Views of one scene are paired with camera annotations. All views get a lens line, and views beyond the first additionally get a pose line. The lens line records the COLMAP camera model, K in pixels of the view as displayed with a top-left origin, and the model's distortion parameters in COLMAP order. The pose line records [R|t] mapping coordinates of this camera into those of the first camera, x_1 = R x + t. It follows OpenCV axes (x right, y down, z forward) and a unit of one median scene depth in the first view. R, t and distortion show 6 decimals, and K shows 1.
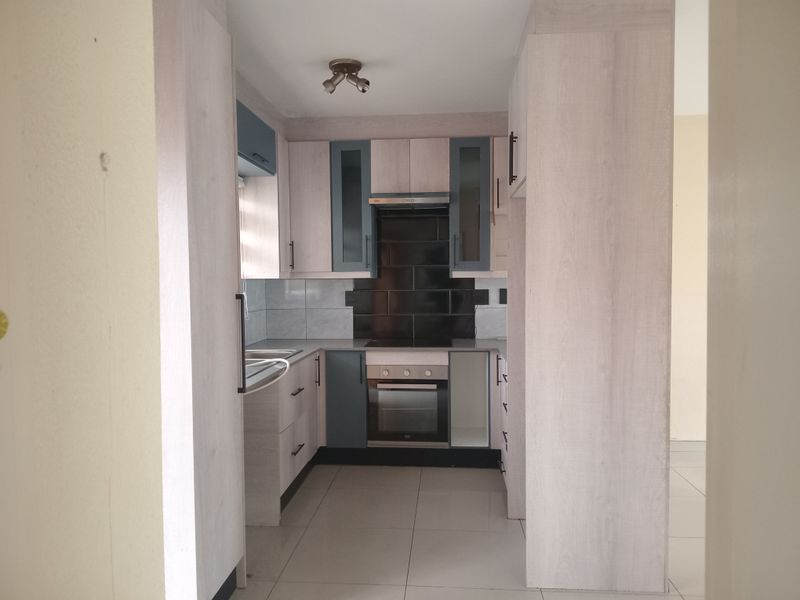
lens RADIAL K [[586.1, 0, 396.0], [0, 586.1, 301.6], [0, 0, 1]] dist [0.073571, -0.118168]
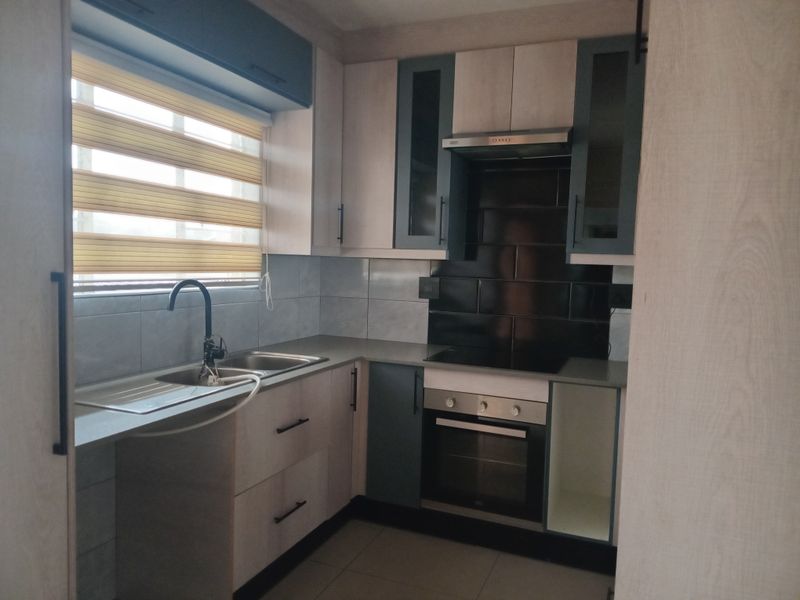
lens RADIAL K [[586.1, 0, 396.0], [0, 586.1, 301.6], [0, 0, 1]] dist [0.073571, -0.118168]
pose [[0.952957, 0.059029, -0.297302, 0.110572], [-0.051236, 0.998109, 0.033945, -0.011835], [0.298744, -0.017116, 0.954180, 0.337364]]
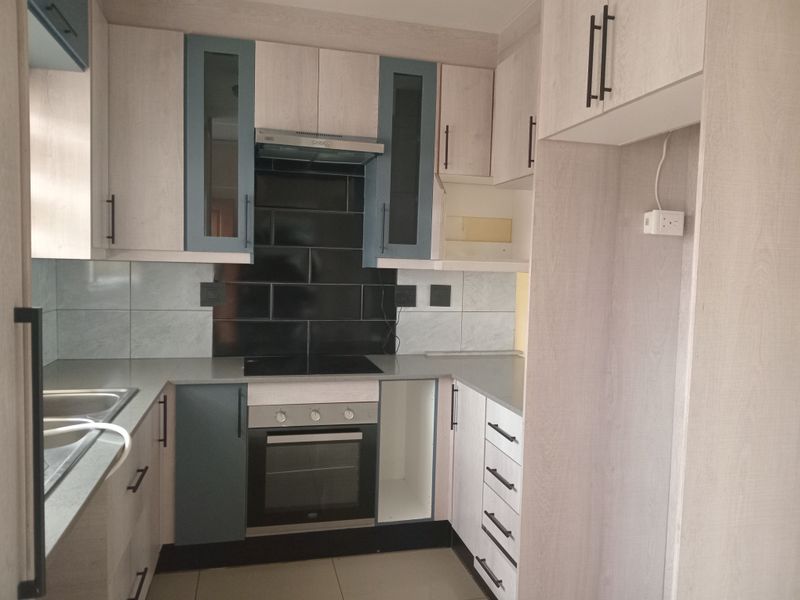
lens RADIAL K [[586.1, 0, 396.0], [0, 586.1, 301.6], [0, 0, 1]] dist [0.073571, -0.118168]
pose [[0.944927, 0.014015, 0.326982, -0.104427], [-0.021601, 0.999575, 0.019580, -0.015672], [-0.326568, -0.025564, 0.944828, 0.360710]]
